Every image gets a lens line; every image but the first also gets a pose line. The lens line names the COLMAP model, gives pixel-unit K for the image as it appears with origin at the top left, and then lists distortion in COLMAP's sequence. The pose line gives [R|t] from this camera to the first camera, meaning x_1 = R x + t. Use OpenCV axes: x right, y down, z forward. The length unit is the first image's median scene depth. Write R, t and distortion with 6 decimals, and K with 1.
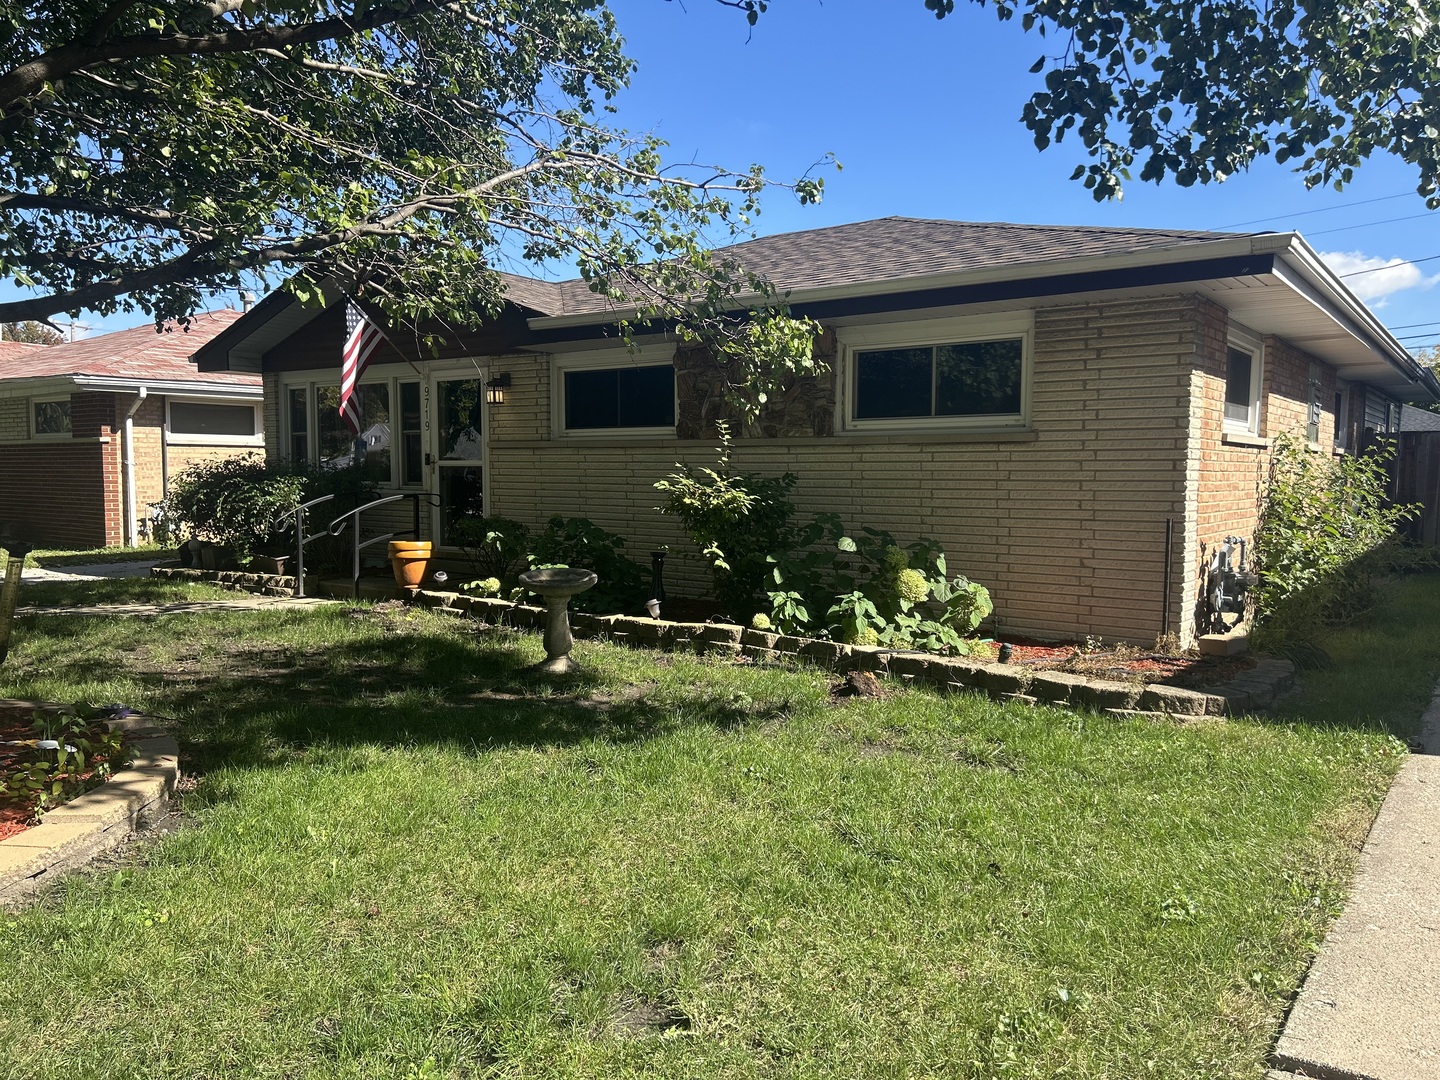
lens RADIAL K [[1060.1, 0, 720.0], [0, 1060.1, 540.0], [0, 0, 1]] dist [0.078188, -0.099903]
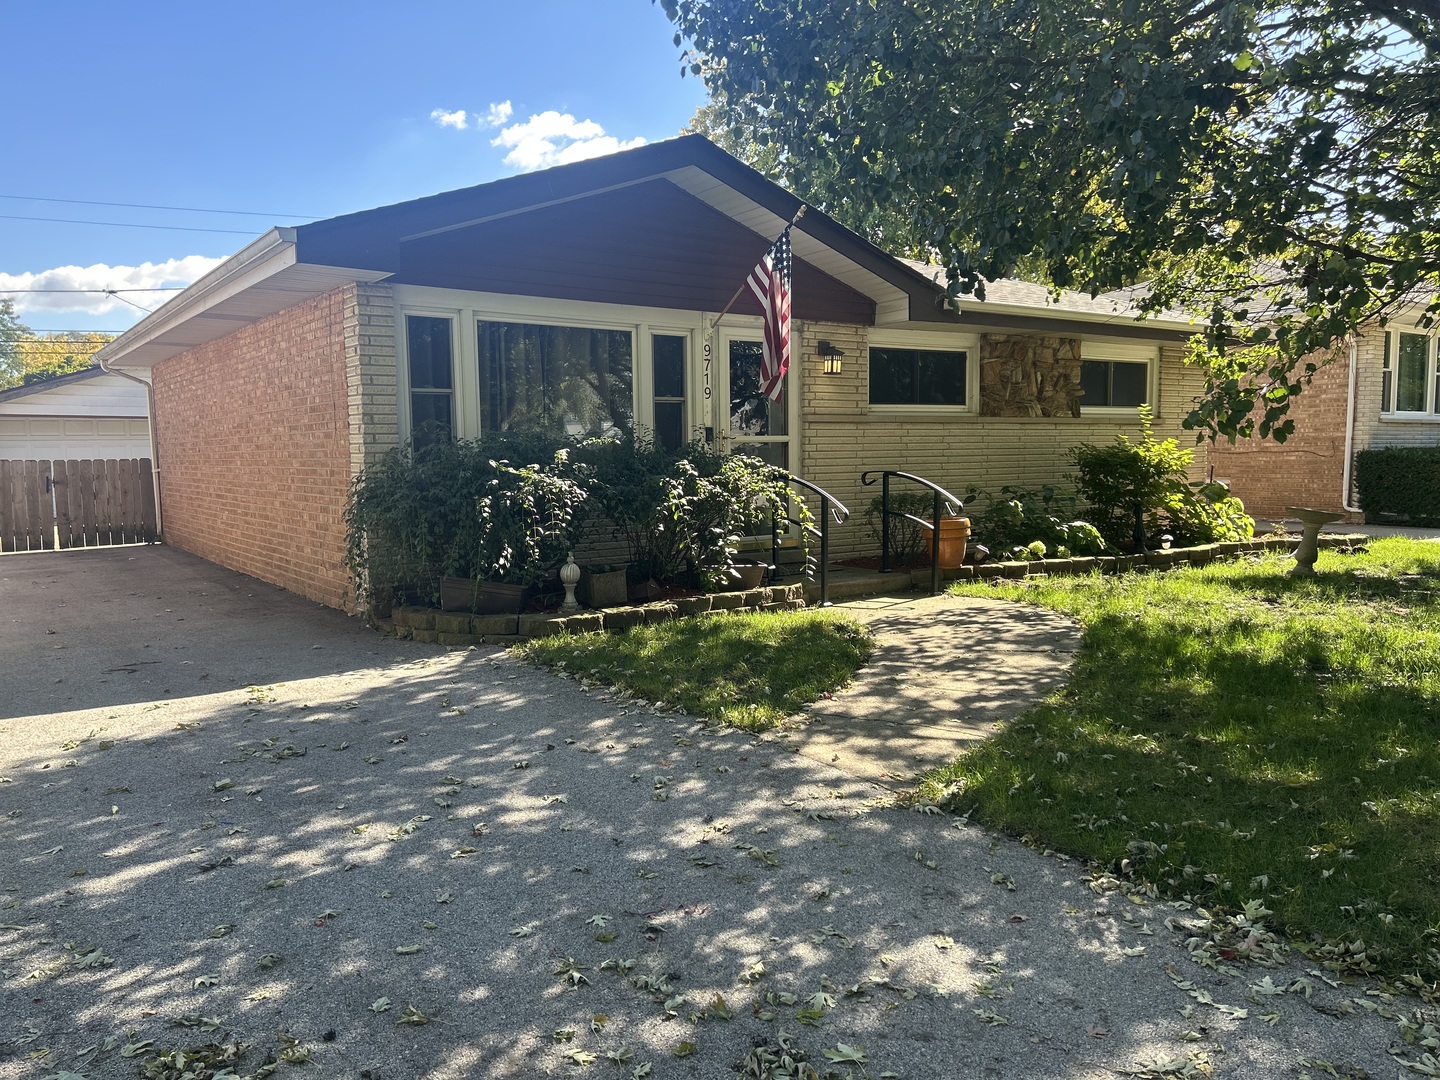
lens RADIAL K [[1060.1, 0, 720.0], [0, 1060.1, 540.0], [0, 0, 1]] dist [0.078188, -0.099903]
pose [[0.322649, -0.090104, 0.942220, -1.185467], [0.073327, 0.994846, 0.070026, -0.057854], [-0.943674, 0.046497, 0.327594, 0.825145]]
